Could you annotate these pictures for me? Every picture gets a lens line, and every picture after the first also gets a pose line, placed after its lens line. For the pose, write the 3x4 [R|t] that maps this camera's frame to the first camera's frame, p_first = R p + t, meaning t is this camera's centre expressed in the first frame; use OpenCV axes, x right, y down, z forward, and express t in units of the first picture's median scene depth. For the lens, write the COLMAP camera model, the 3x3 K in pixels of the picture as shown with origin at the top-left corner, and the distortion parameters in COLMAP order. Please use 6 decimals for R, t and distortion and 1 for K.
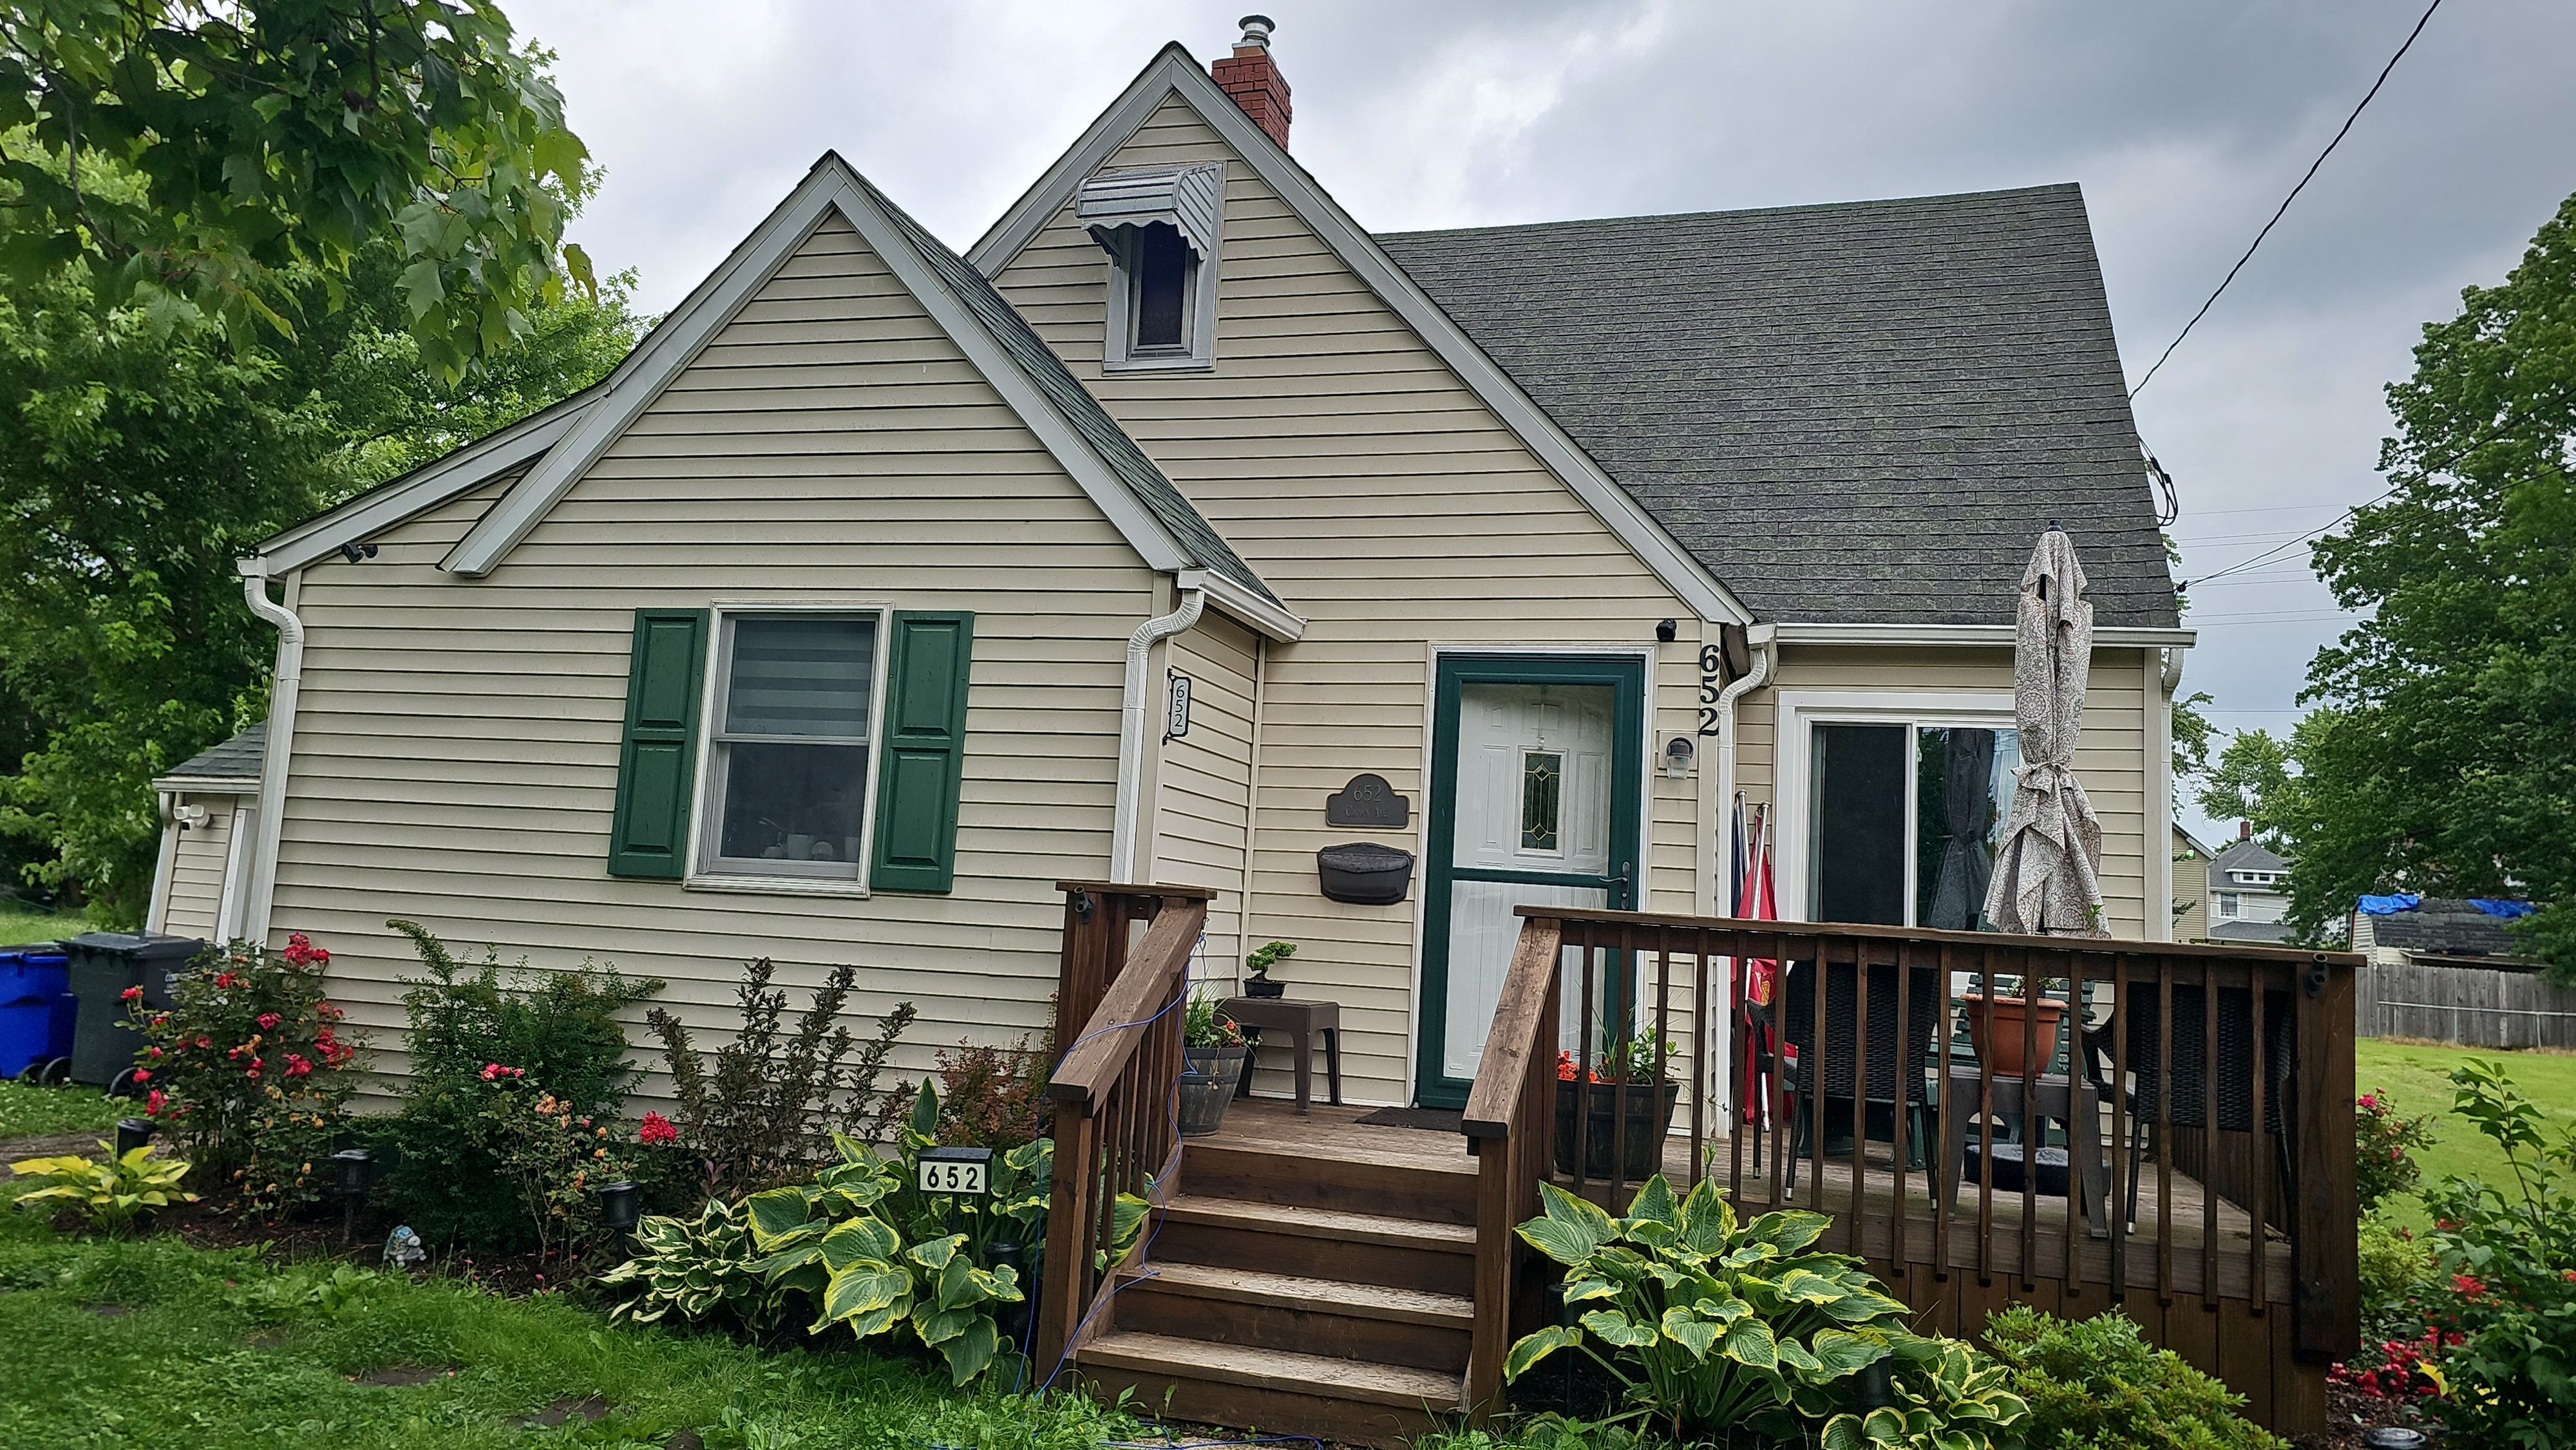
lens RADIAL K [[1614.1, 0, 1288.0], [0, 1614.1, 725.0], [0, 0, 1]] dist [0.064363, -0.103778]
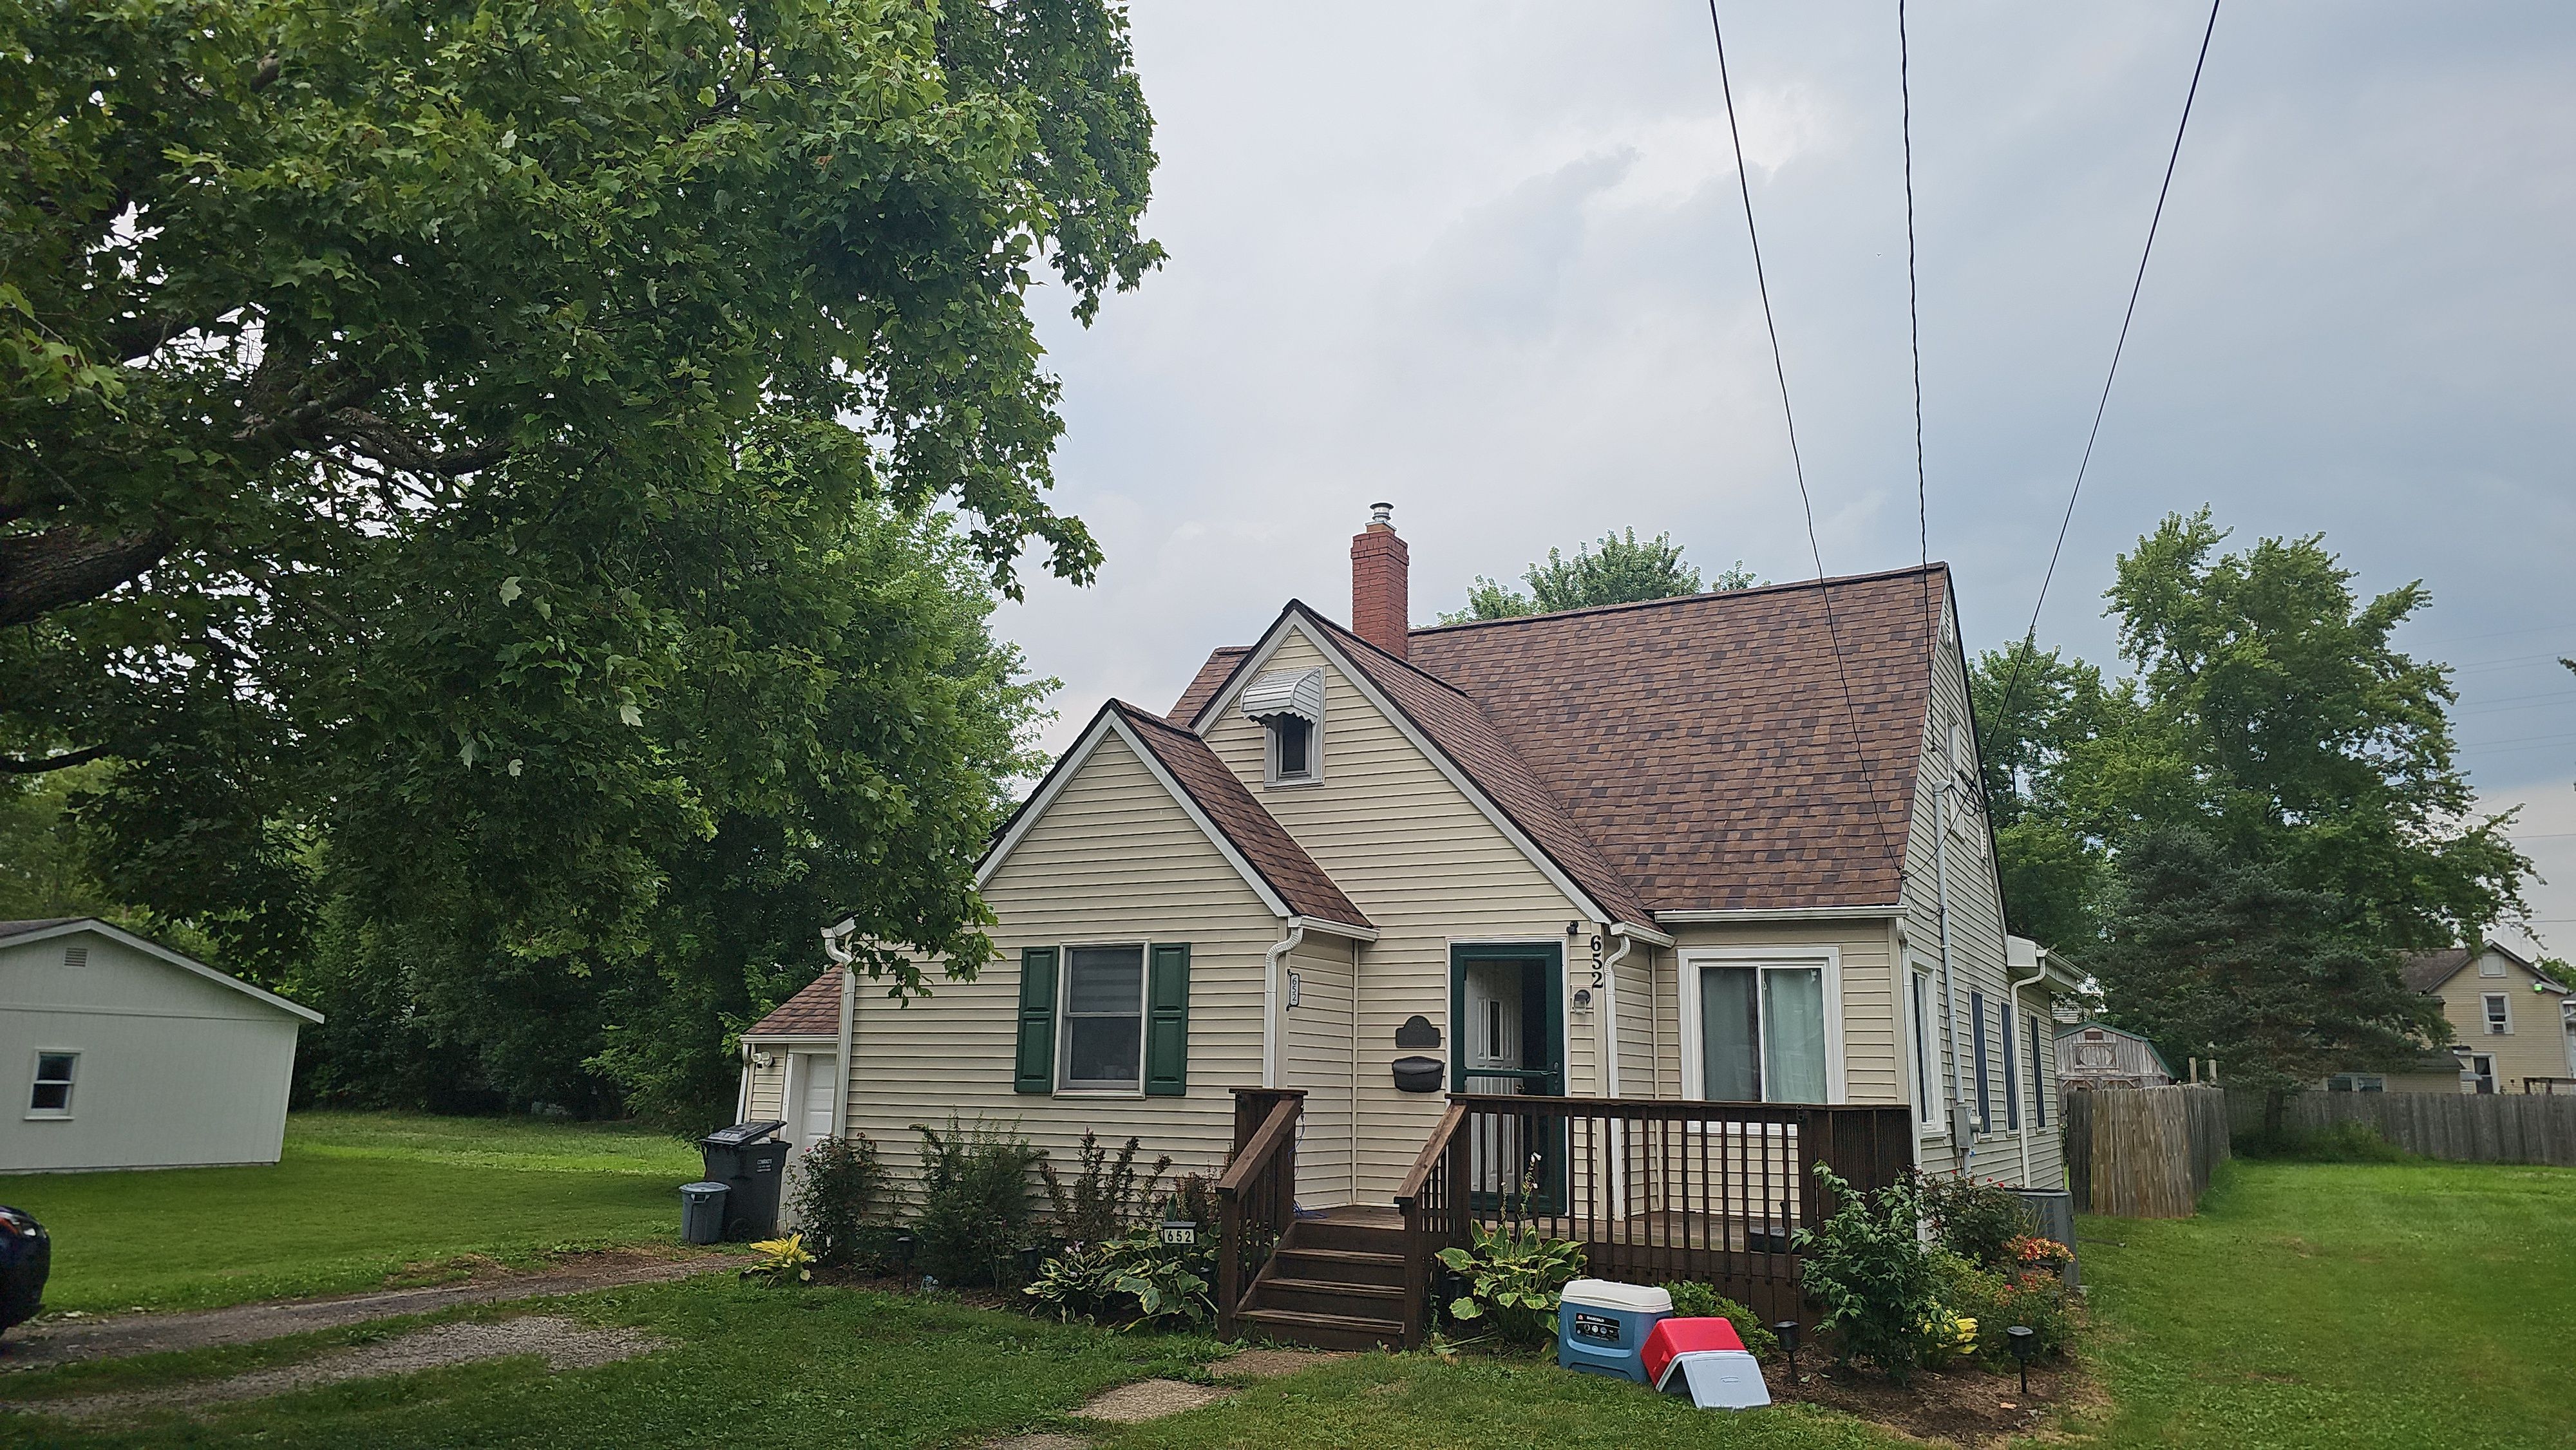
lens RADIAL K [[1614.1, 0, 1288.0], [0, 1614.1, 725.0], [0, 0, 1]] dist [0.064363, -0.103778]
pose [[0.975591, -0.084057, -0.202871, 0.314353], [0.062483, 0.991909, -0.110509, -0.104178], [0.210519, 0.095135, 0.972950, -0.817193]]
